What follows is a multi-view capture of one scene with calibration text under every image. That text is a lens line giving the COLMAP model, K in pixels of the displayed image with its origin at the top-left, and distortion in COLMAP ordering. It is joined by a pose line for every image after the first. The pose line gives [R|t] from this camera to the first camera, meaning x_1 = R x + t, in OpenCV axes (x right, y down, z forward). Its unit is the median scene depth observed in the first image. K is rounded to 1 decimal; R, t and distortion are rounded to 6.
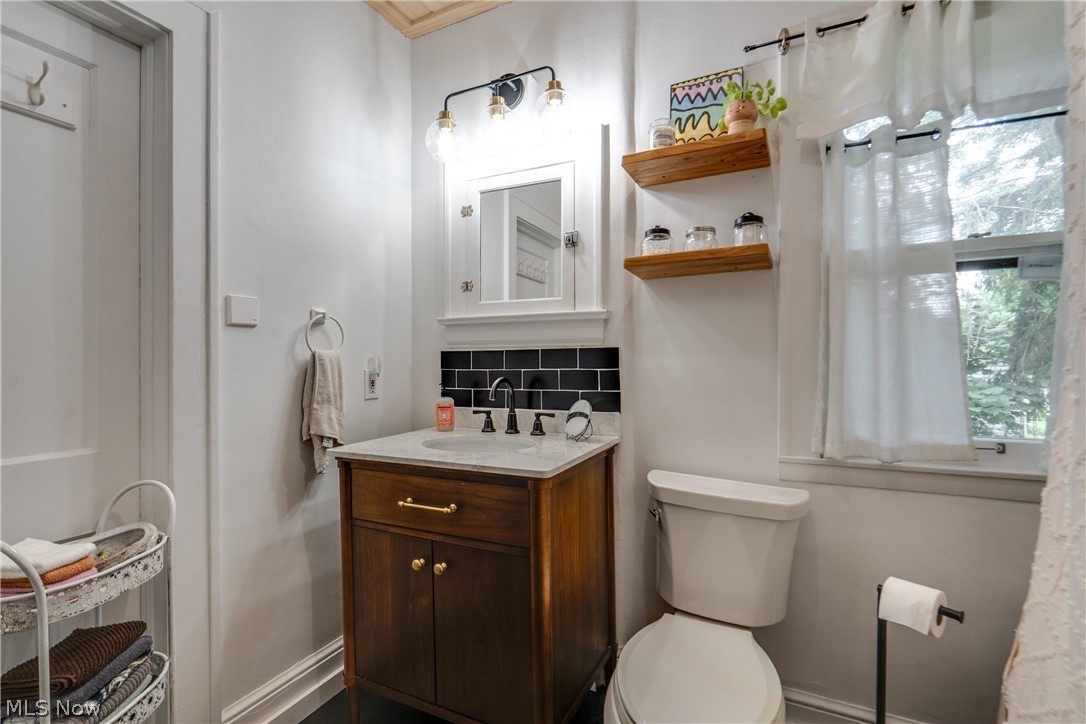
lens RADIAL K [[505.1, 0, 543.1], [0, 505.1, 362.5], [0, 0, 1]] dist [-0.003569, -0.000115]
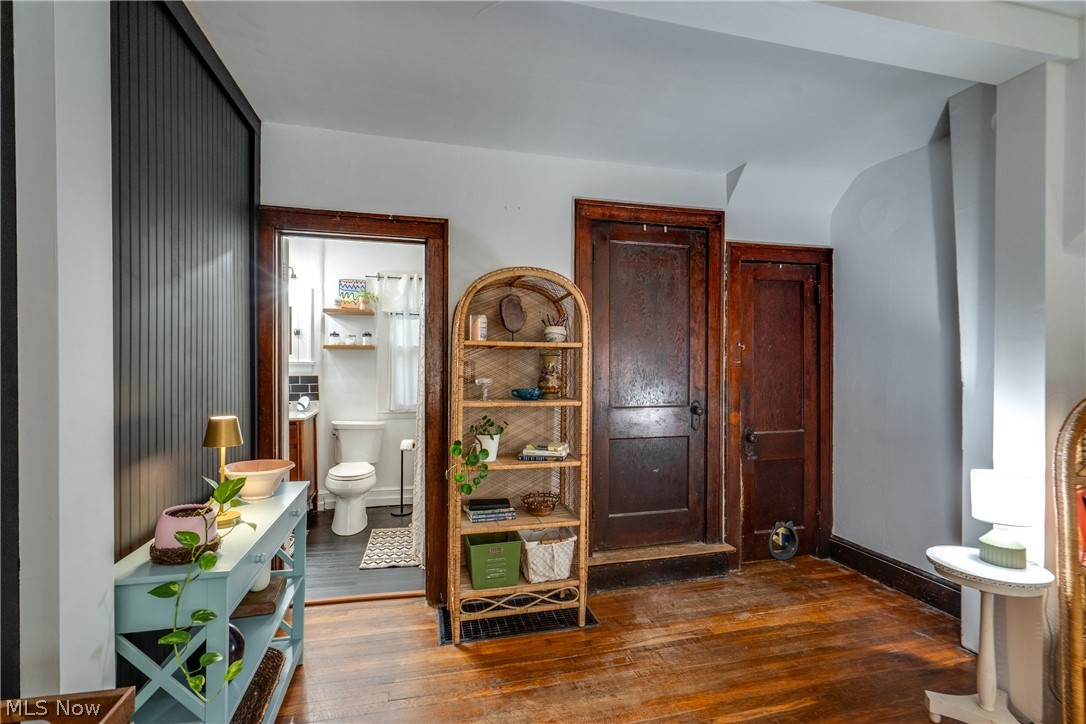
lens RADIAL K [[505.1, 0, 542.2], [0, 505.1, 364.3], [0, 0, 1]] dist [-0.003569, -0.000115]
pose [[0.765913, 0.001209, 0.642943, -0.699450], [0.003817, 0.999972, -0.006428, -0.074034], [-0.642933, 0.007377, 0.765887, -1.899783]]
